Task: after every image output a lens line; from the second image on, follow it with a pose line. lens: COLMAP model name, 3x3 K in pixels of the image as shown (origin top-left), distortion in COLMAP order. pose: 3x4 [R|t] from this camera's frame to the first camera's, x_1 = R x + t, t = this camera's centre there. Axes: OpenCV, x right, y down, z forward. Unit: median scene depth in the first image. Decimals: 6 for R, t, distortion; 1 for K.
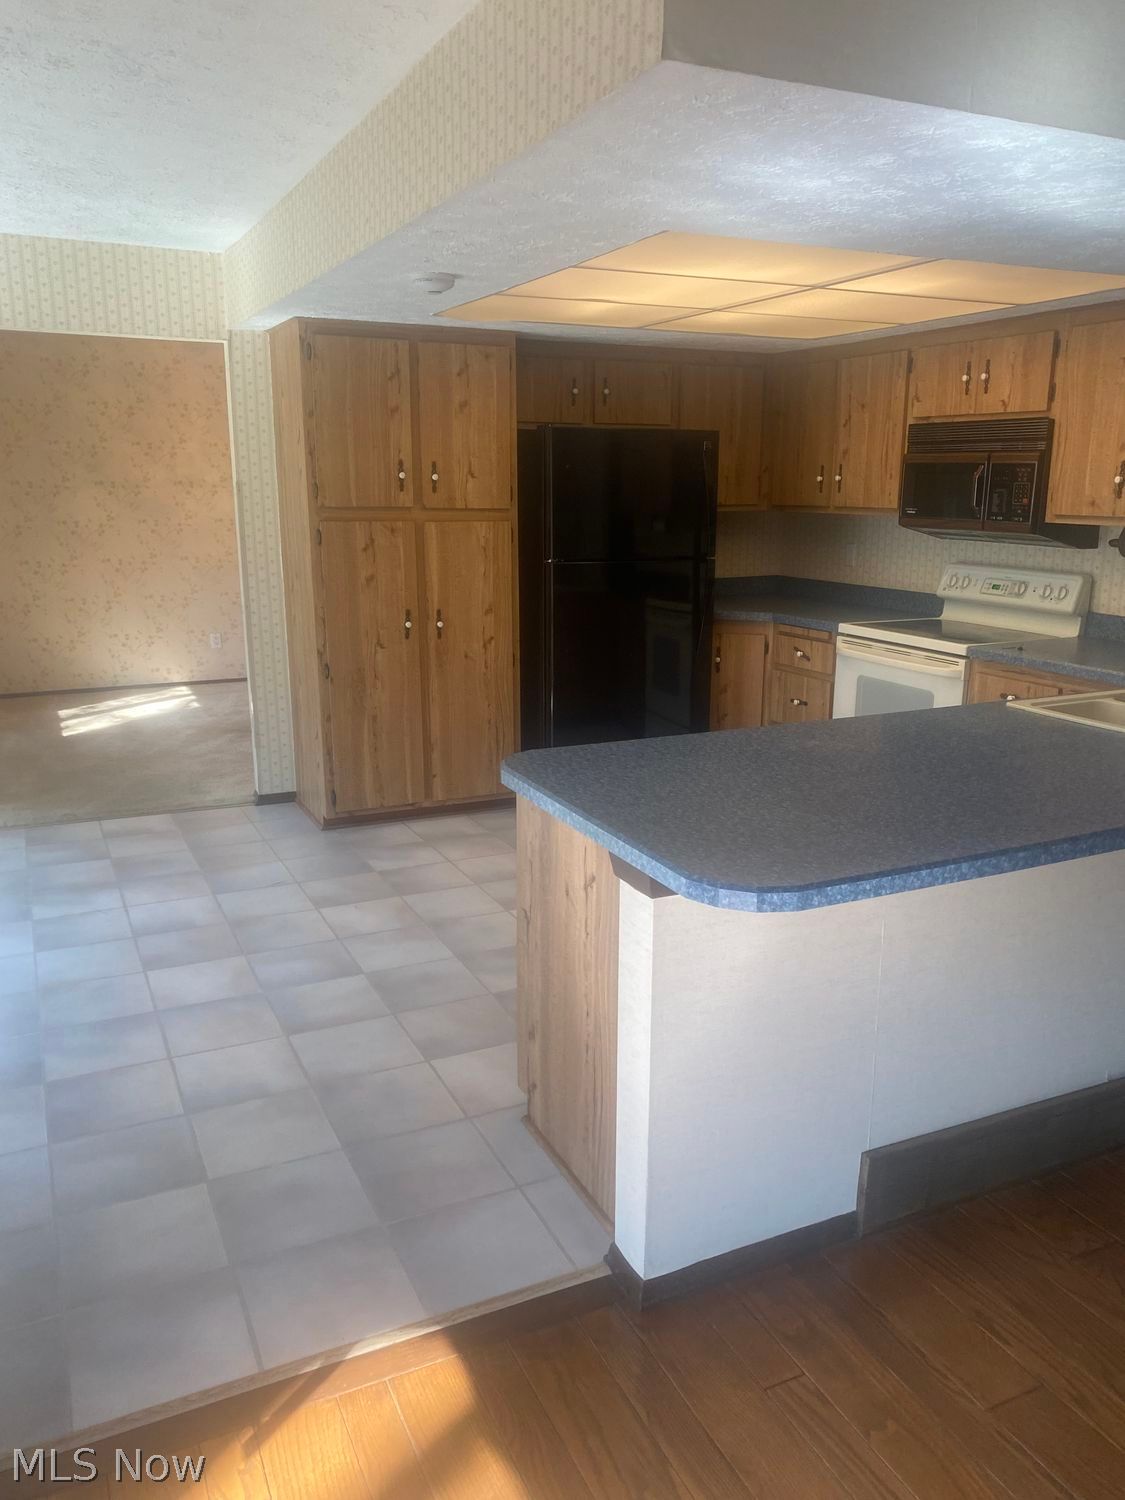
lens RADIAL K [[1152.5, 0, 576.8], [0, 1152.5, 748.5], [0, 0, 1]] dist [0.025265, -0.005758]
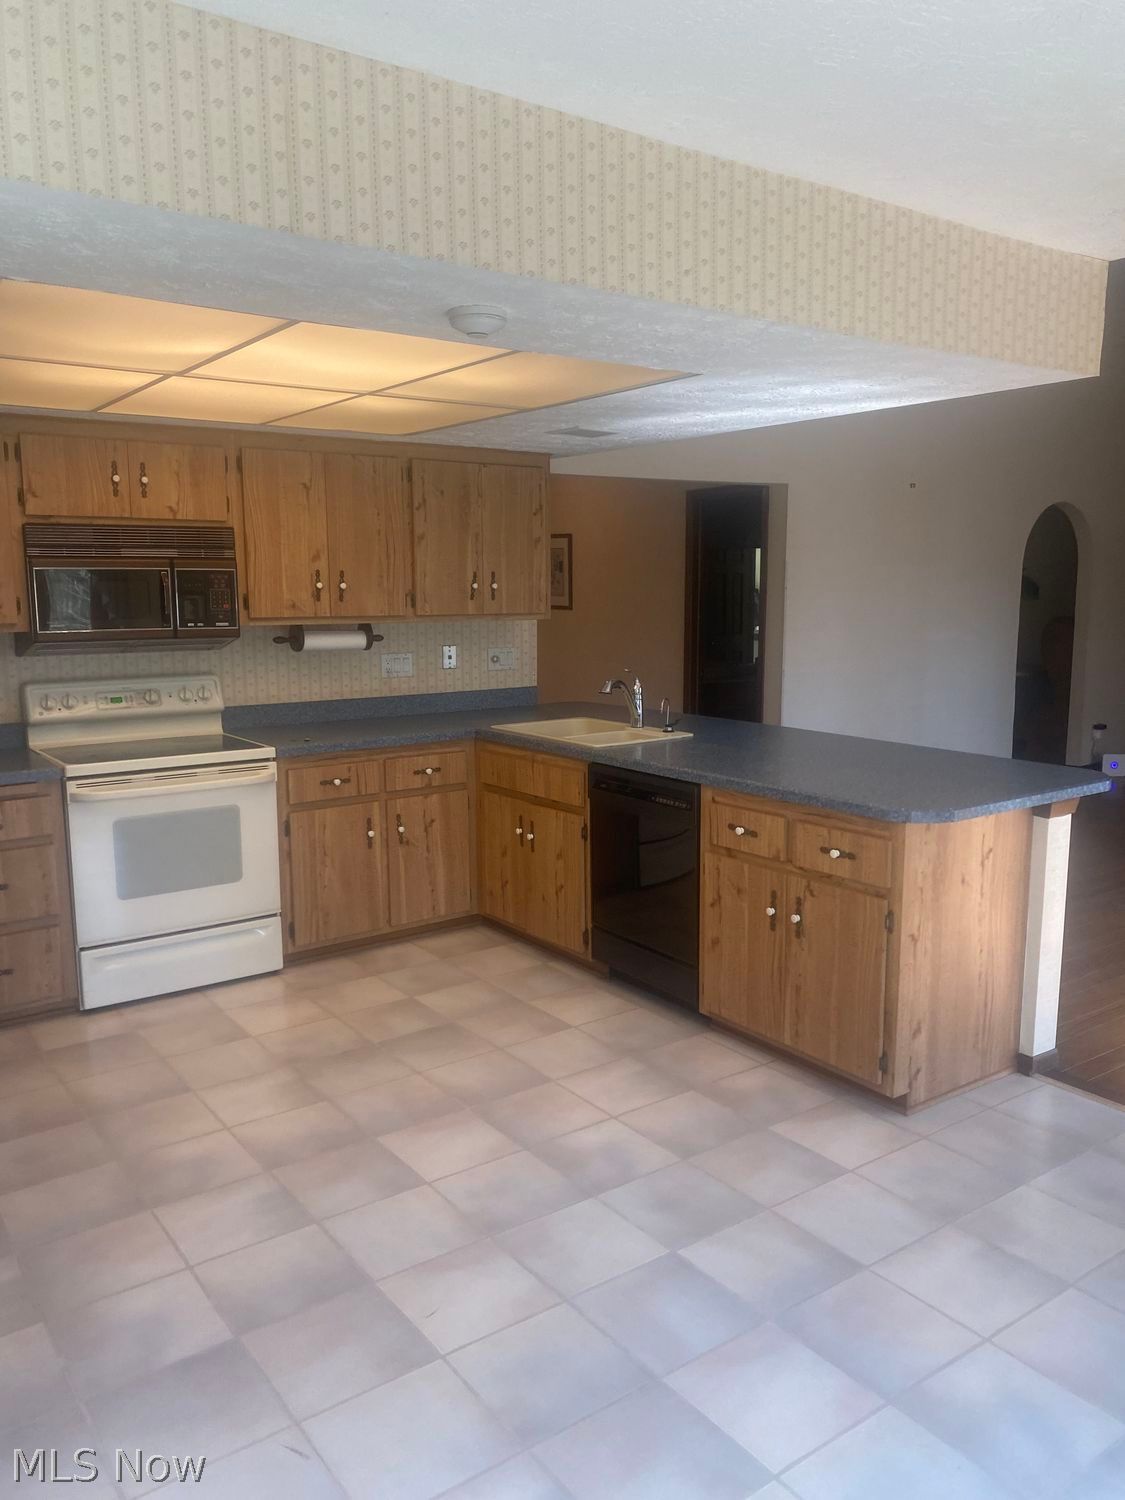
lens RADIAL K [[1152.5, 0, 577.5], [0, 1152.5, 750.3], [0, 0, 1]] dist [0.025265, -0.005758]
pose [[-0.183643, -0.147519, 0.971861, -0.691012], [0.227491, 0.955457, 0.188016, -0.215178], [-0.956307, 0.255618, -0.141904, 0.885990]]
